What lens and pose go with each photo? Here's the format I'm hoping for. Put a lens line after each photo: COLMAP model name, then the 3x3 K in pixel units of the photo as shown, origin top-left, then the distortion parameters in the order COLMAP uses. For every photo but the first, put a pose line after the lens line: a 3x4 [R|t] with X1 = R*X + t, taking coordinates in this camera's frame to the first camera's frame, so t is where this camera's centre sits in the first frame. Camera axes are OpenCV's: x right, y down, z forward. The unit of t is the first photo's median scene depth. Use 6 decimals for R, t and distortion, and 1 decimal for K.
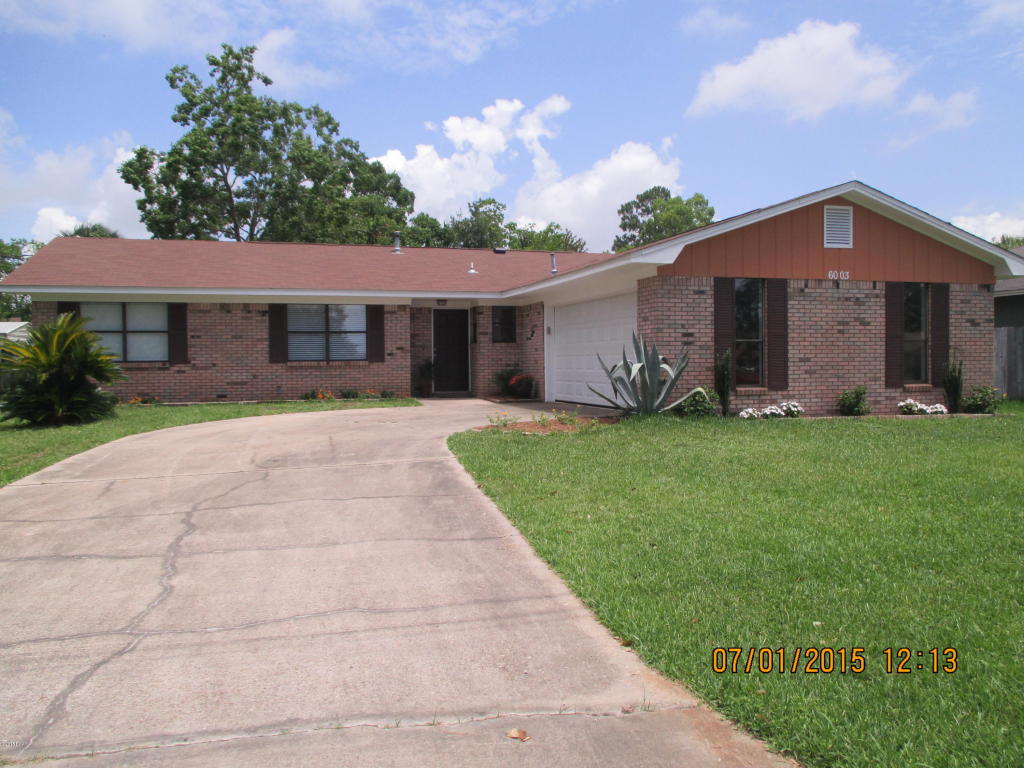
lens RADIAL K [[851.4, 0, 497.1], [0, 851.4, 381.9], [0, 0, 1]] dist [-0.055687, 0.090314]
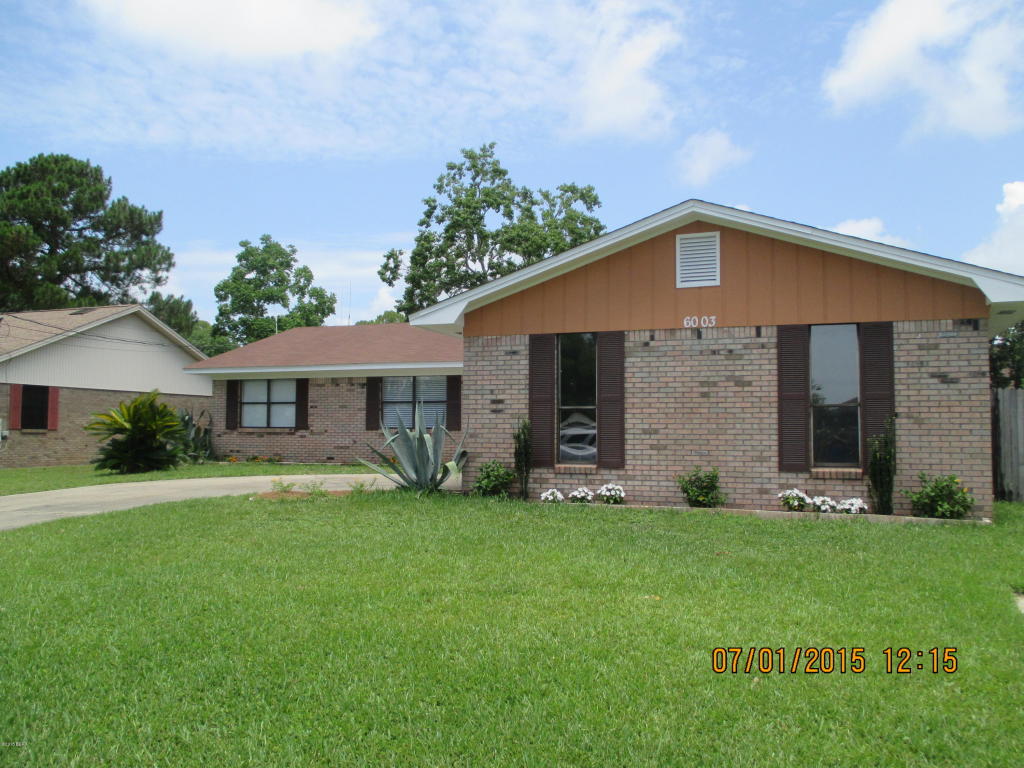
lens RADIAL K [[841.4, 0, 512.0], [0, 841.4, 384.0], [0, 0, 1]] dist [0.000587, -0.005545]
pose [[0.807451, -0.022100, -0.589520, 0.701087], [-0.024949, 0.997125, -0.071552, -0.010673], [0.589407, 0.072482, 0.804578, 0.283237]]
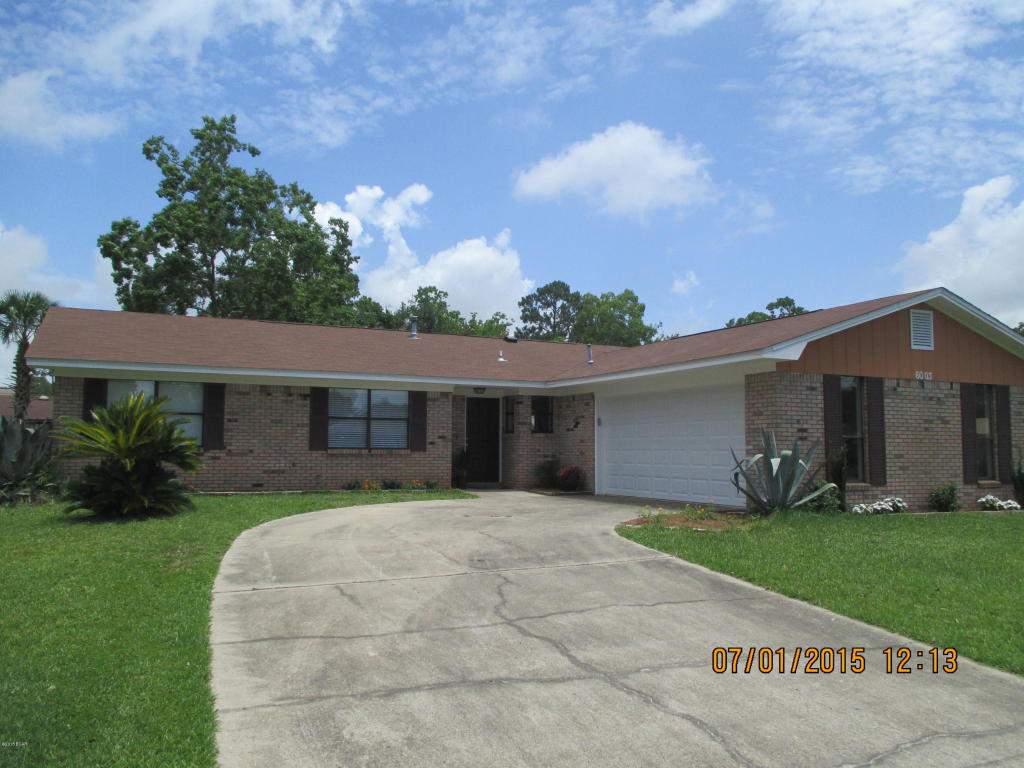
lens RADIAL K [[853.1, 0, 497.8], [0, 853.1, 383.2], [0, 0, 1]] dist [-0.023928, 0.001736]
pose [[0.988042, 0.028039, 0.151612, -0.269419], [-0.012497, 0.994653, -0.102510, -0.002617], [-0.153675, 0.099389, 0.983110, 0.049979]]
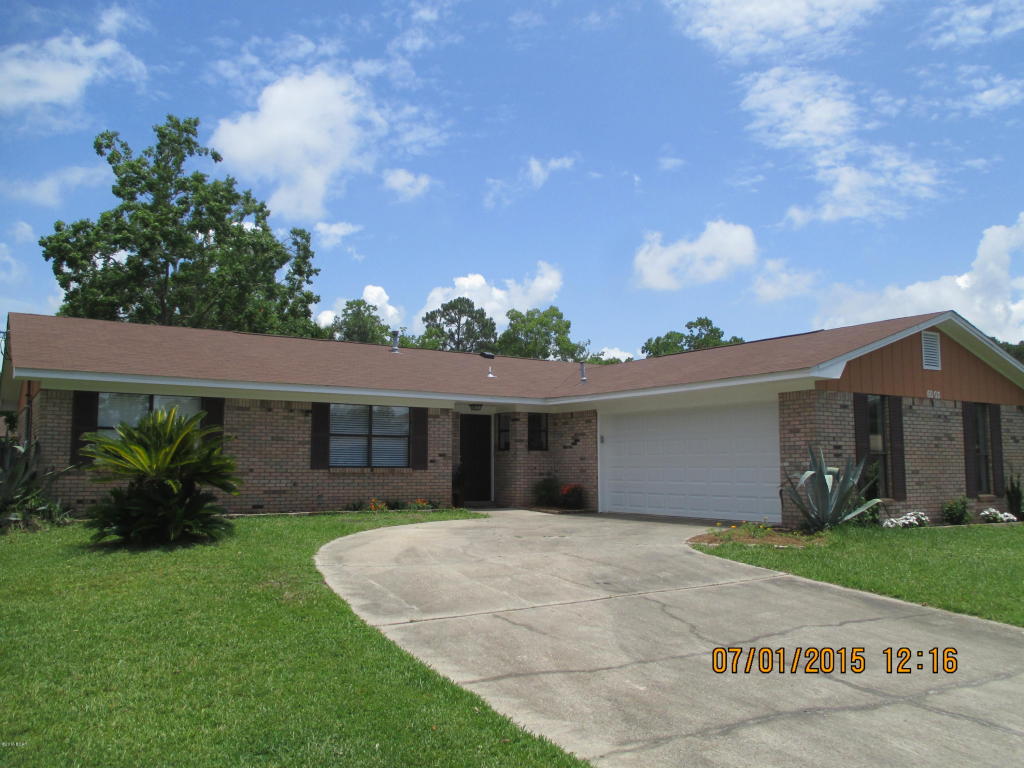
lens RADIAL K [[856.9, 0, 496.8], [0, 856.9, 385.8], [0, 0, 1]] dist [-0.022927, -0.008961]
pose [[0.958826, 0.038056, 0.281434, -0.437354], [-0.004210, 0.992777, -0.119902, -0.003046], [-0.283964, 0.113781, 0.952060, 0.110275]]
